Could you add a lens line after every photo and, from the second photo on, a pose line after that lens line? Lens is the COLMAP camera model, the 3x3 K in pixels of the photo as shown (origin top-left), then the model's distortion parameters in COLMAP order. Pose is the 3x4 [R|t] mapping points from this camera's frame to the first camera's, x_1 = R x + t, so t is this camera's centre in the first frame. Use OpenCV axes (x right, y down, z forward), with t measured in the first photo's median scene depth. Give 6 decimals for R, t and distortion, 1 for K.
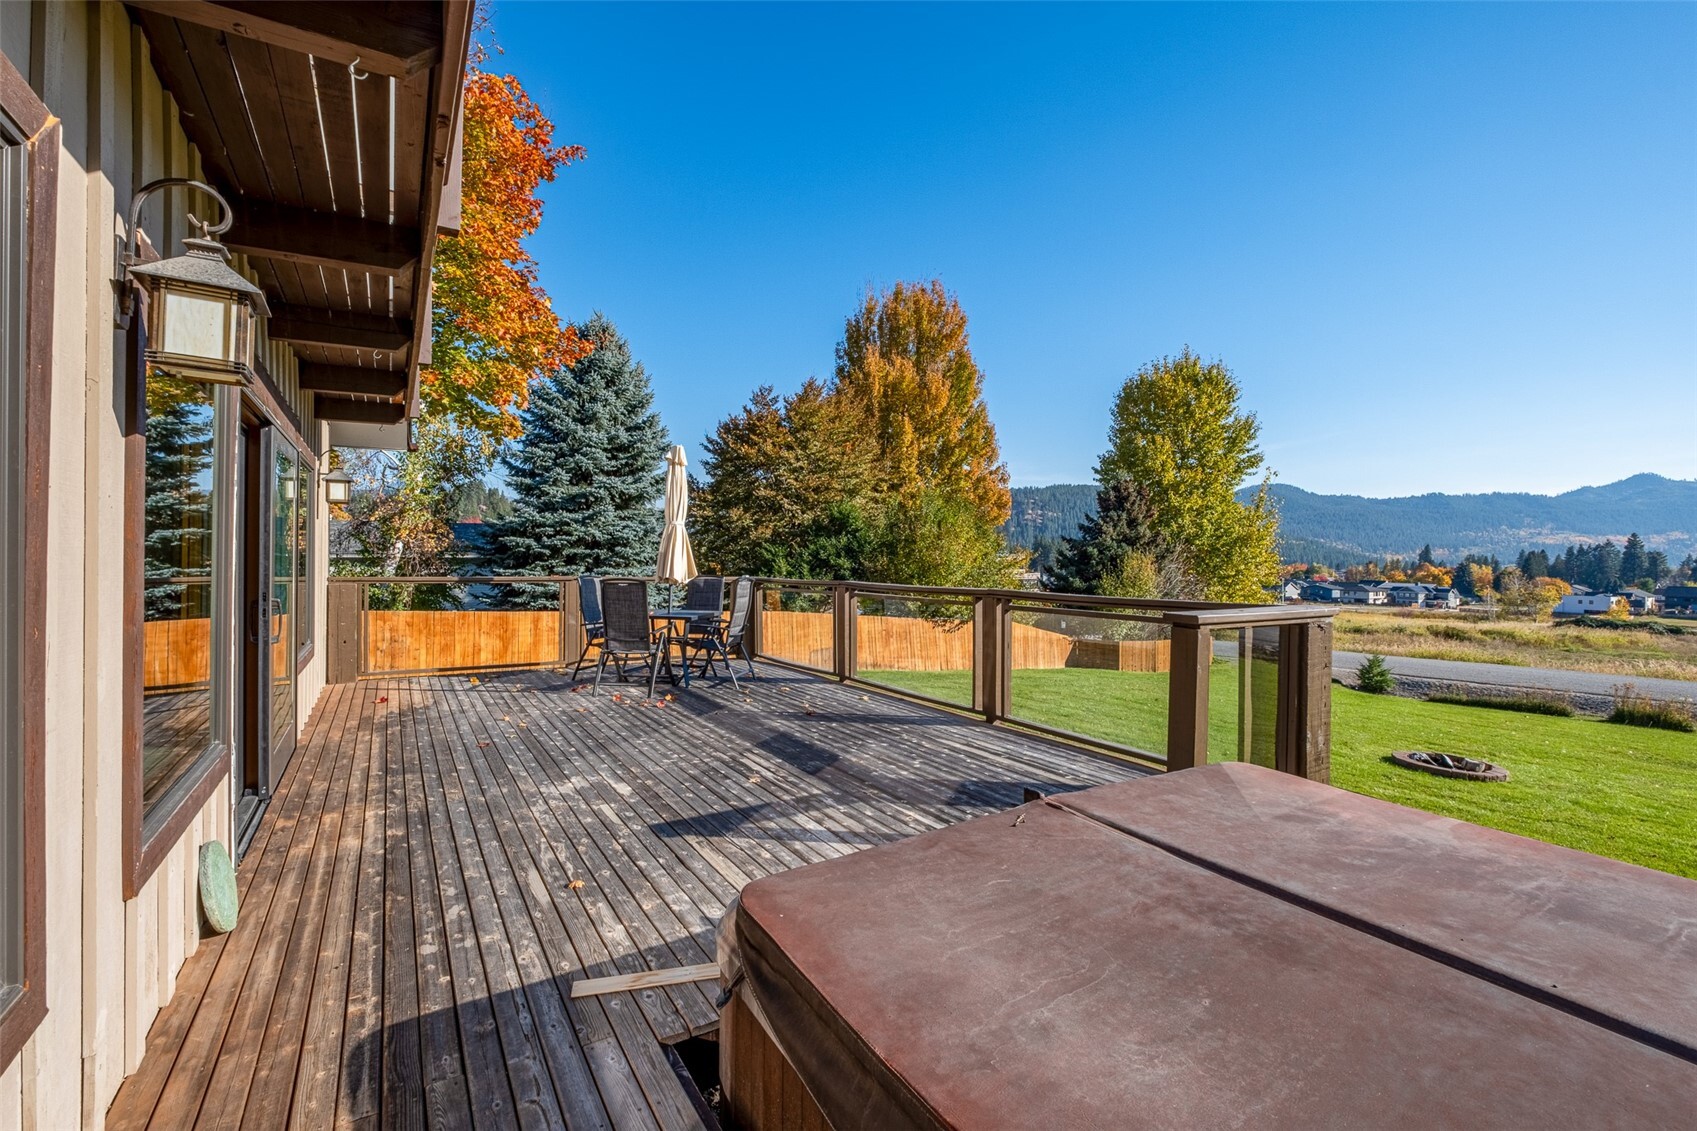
lens RADIAL K [[745.5, 0, 833.6], [0, 745.5, 559.3], [0, 0, 1]] dist [-0.004300, 0.000700]
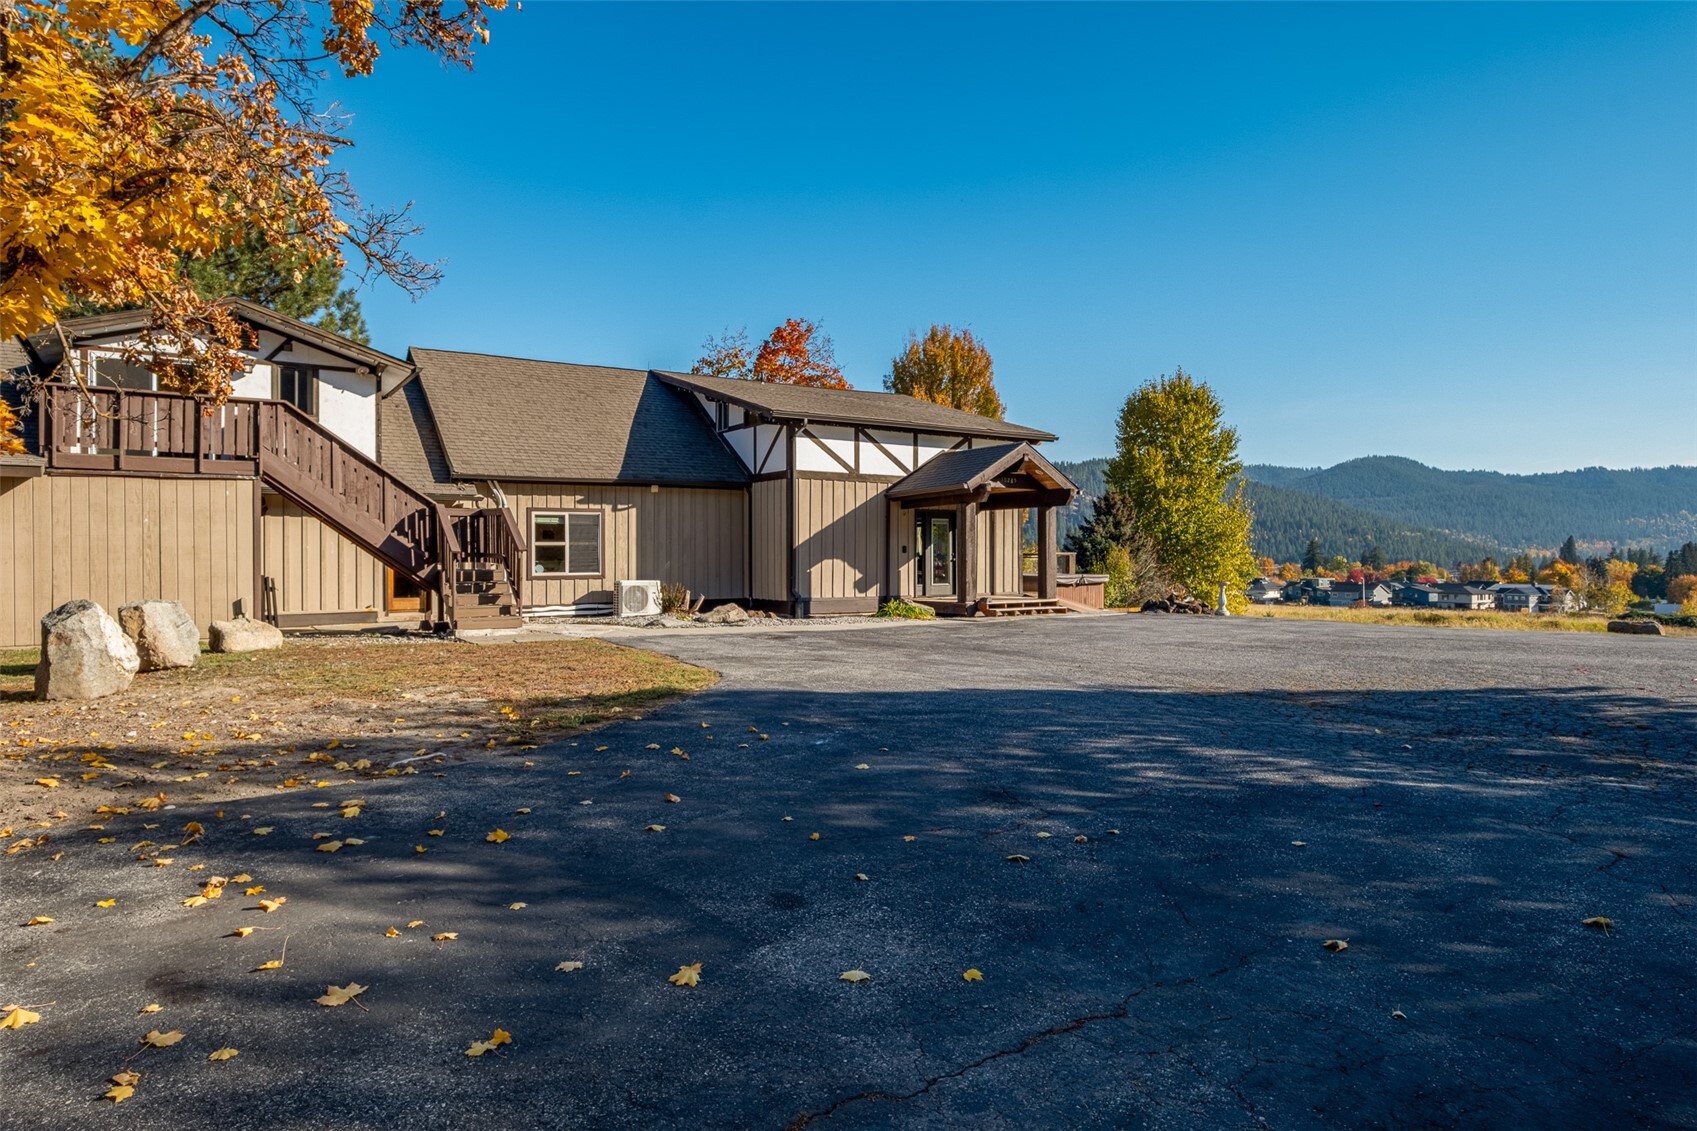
lens RADIAL K [[1024.5, 0, 840.4], [0, 1024.5, 556.3], [0, 0, 1]] dist [0.033429, 0.001103]
pose [[0.998950, -0.008899, 0.044952, -0.158857], [0.009165, 0.999942, -0.005719, 0.012987], [-0.044899, 0.006125, 0.998973, -0.722516]]
